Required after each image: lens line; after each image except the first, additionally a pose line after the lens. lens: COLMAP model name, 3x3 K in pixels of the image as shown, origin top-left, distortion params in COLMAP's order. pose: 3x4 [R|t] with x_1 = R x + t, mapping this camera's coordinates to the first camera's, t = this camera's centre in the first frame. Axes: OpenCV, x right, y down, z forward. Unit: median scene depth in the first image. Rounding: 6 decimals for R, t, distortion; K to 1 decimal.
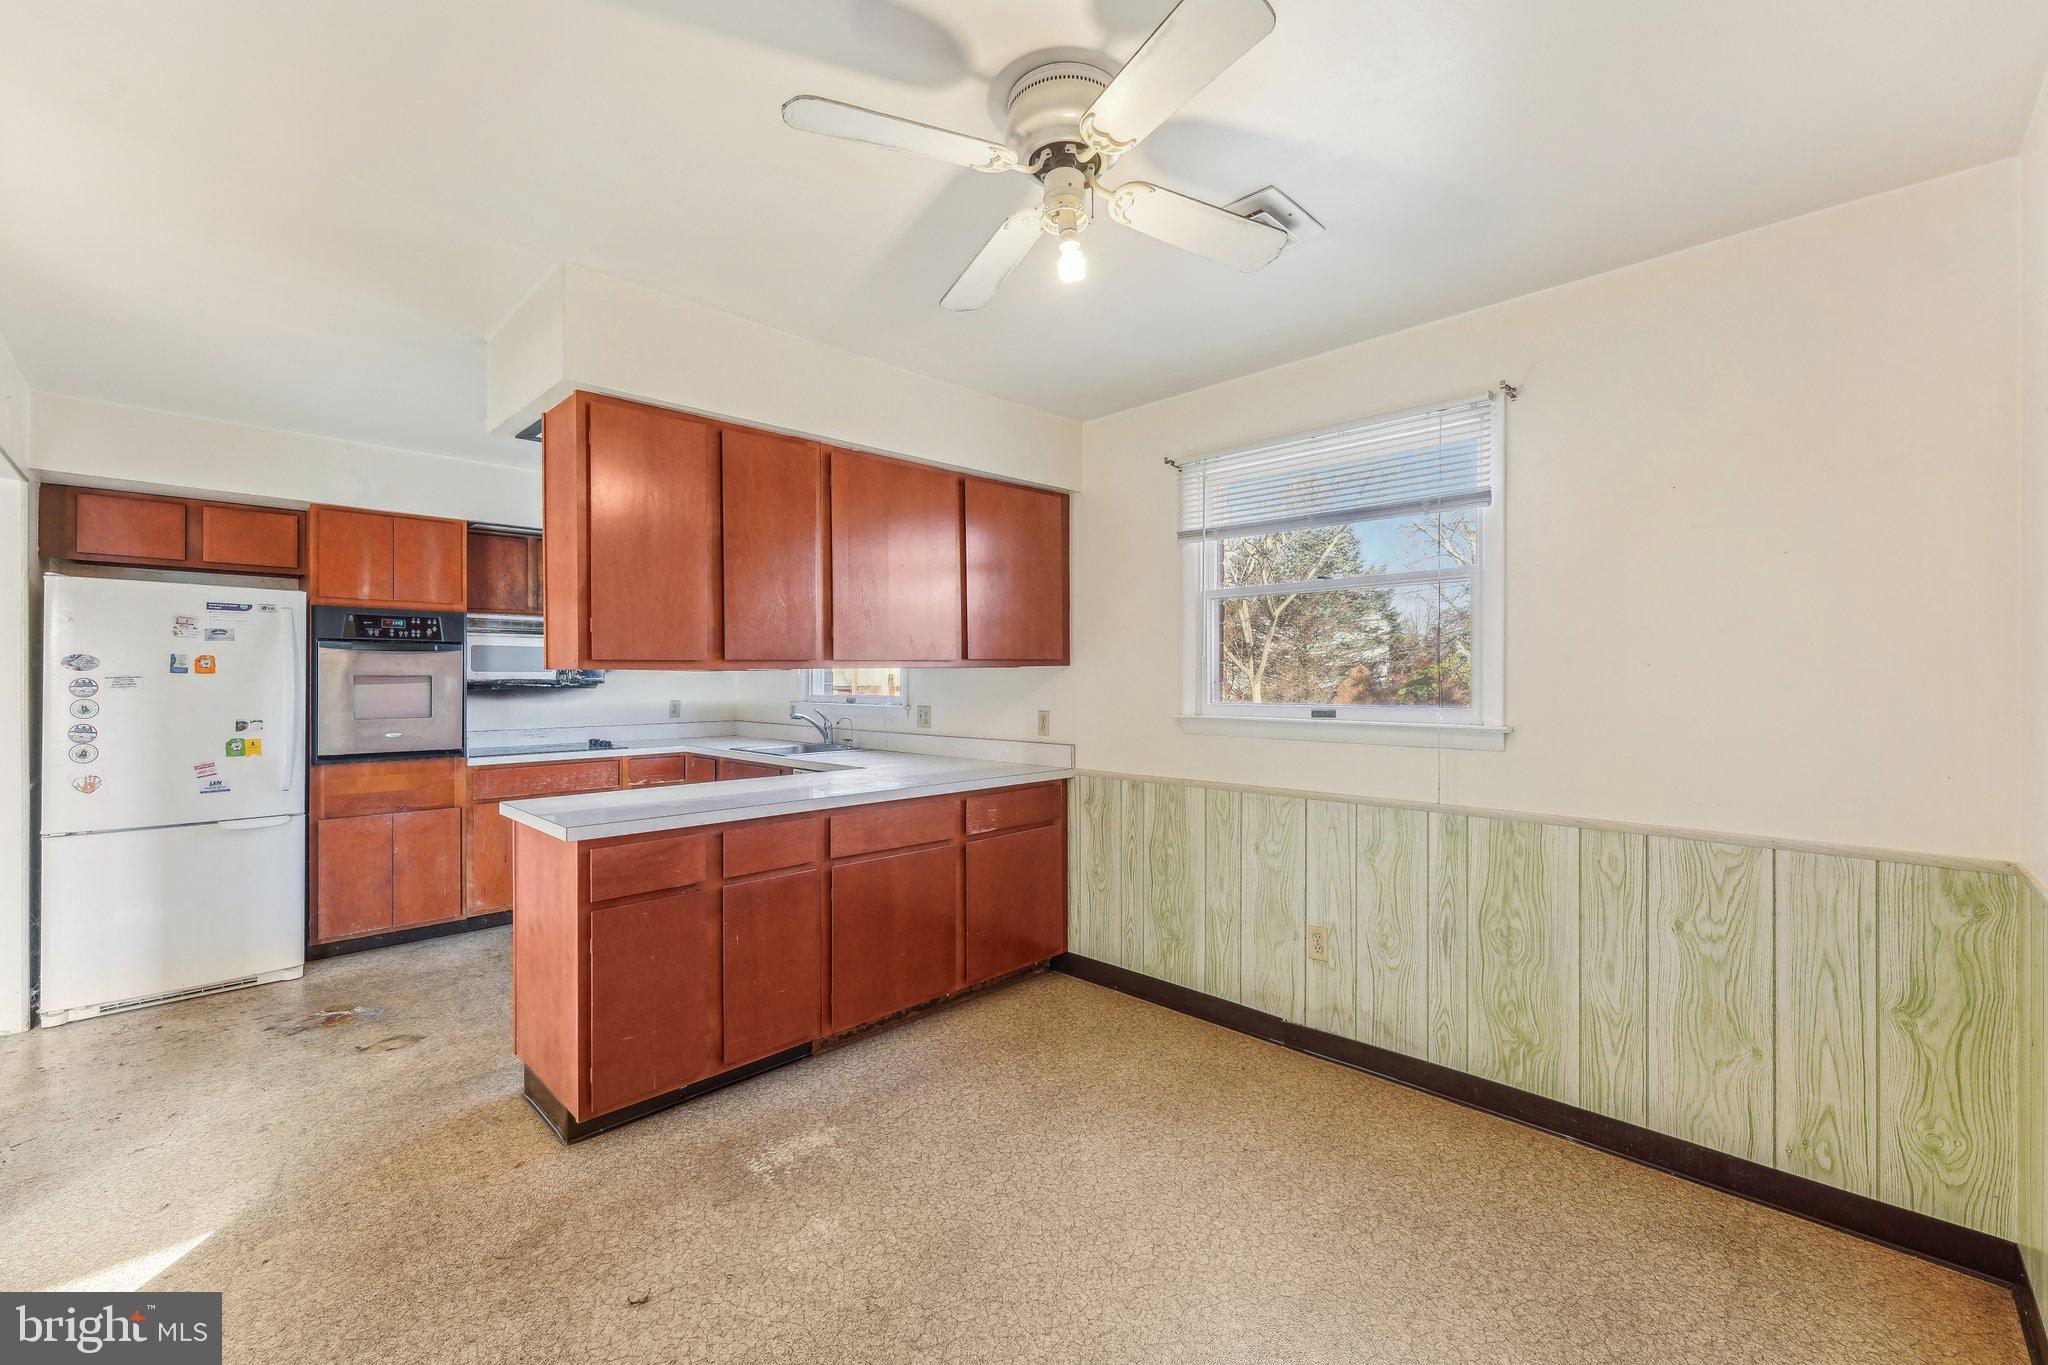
lens RADIAL K [[832.3, 0, 1020.0], [0, 832.3, 681.9], [0, 0, 1]] dist [0.001428, -0.000242]
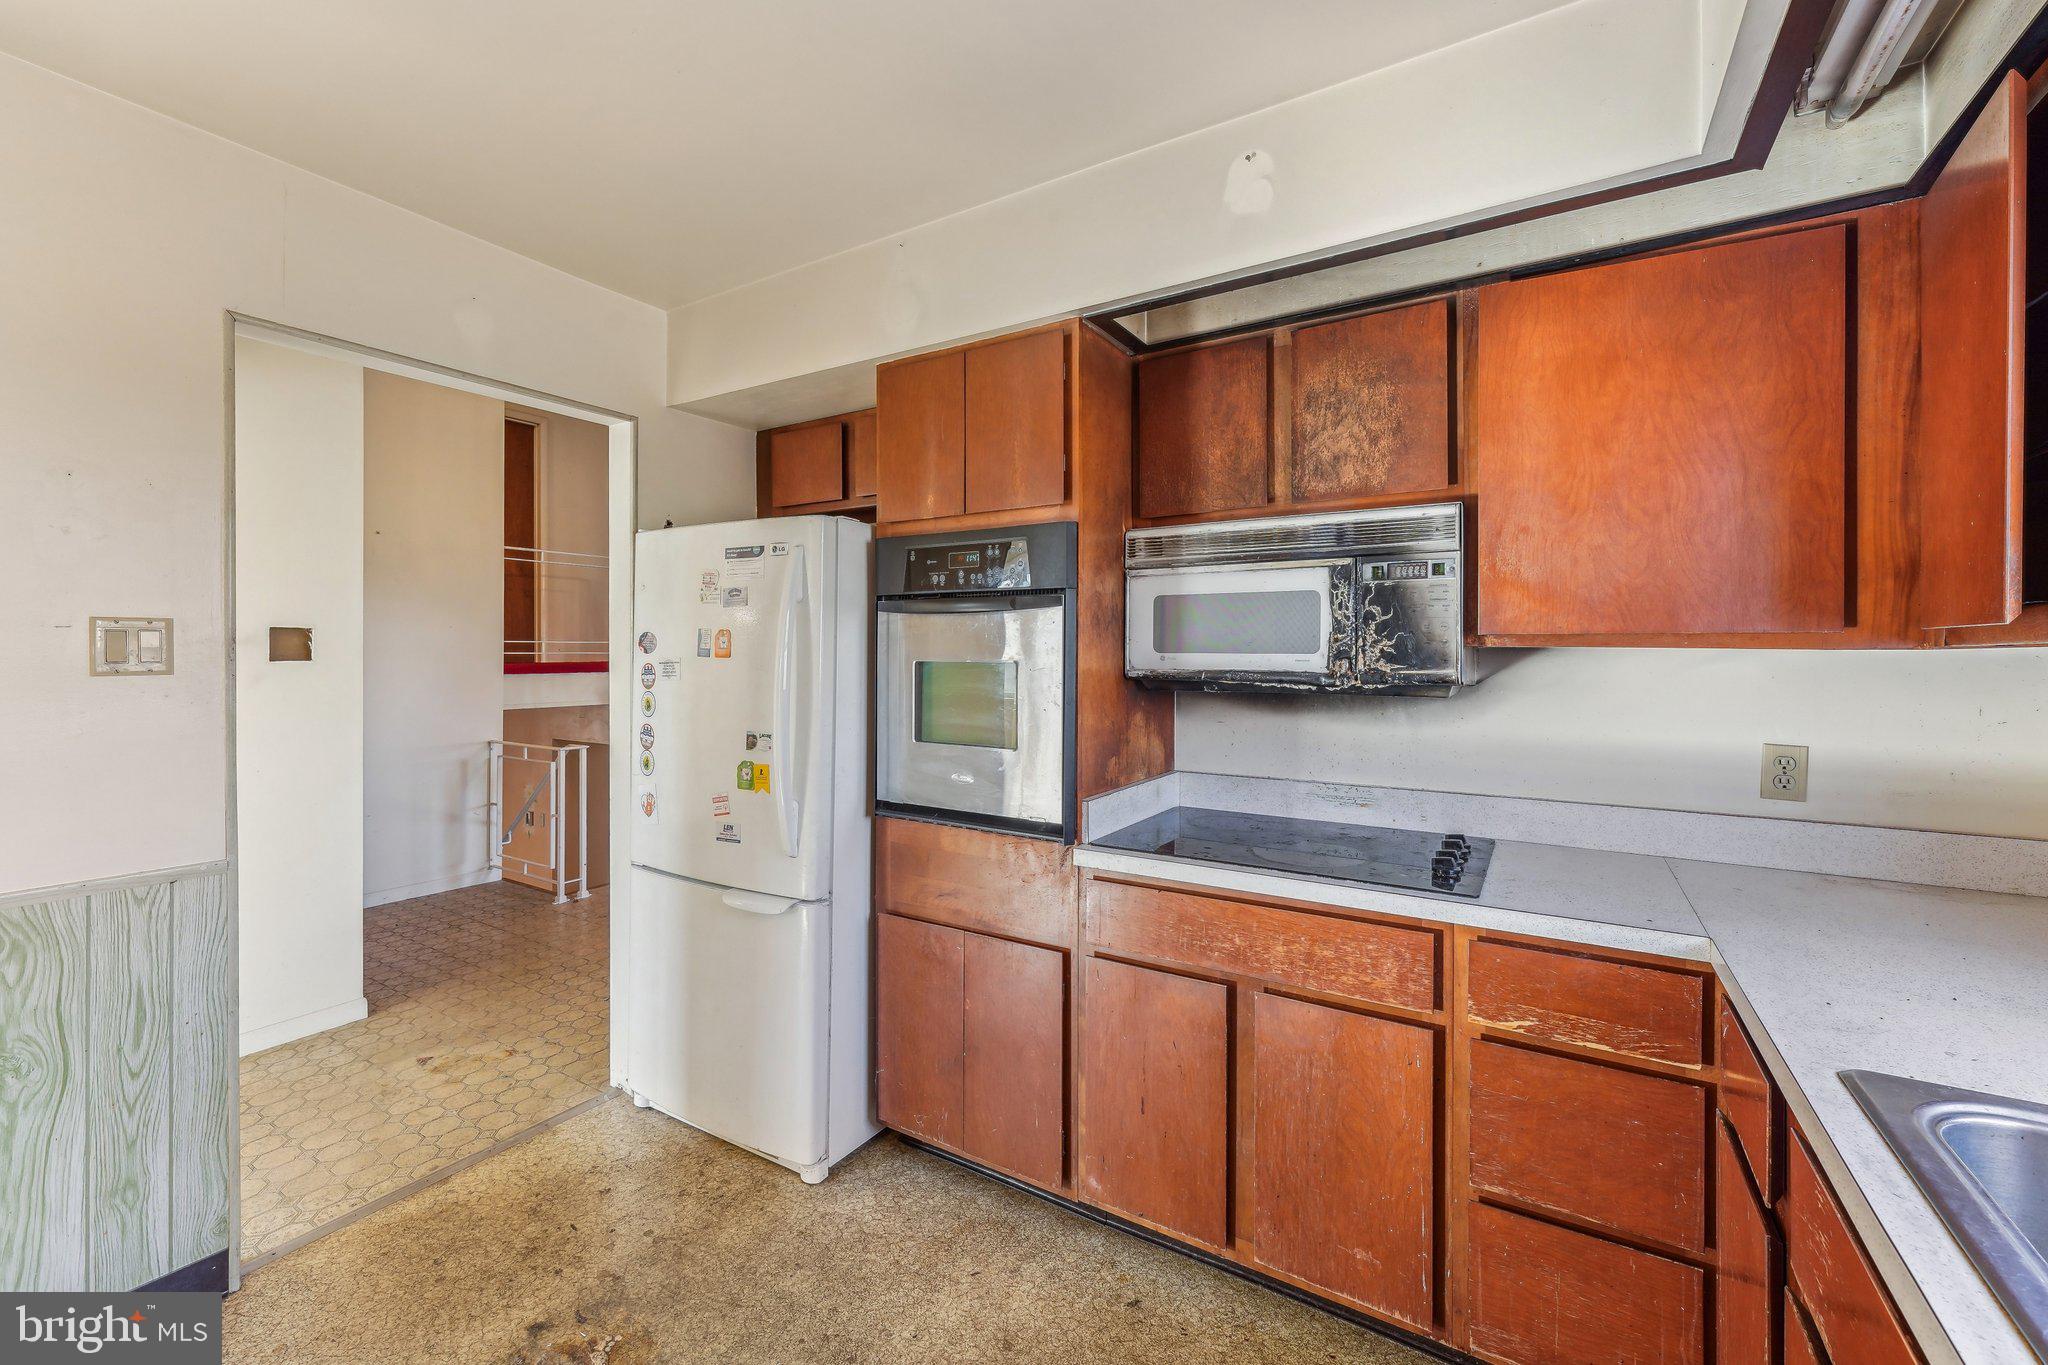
lens RADIAL K [[832.3, 0, 1030.5], [0, 832.3, 647.9], [0, 0, 1]] dist [0.001428, -0.000242]
pose [[0.210223, -0.000958, -0.977653, -0.265195], [-0.006481, 0.999976, -0.002374, -0.016288], [0.977632, 0.006836, 0.210212, 1.011231]]
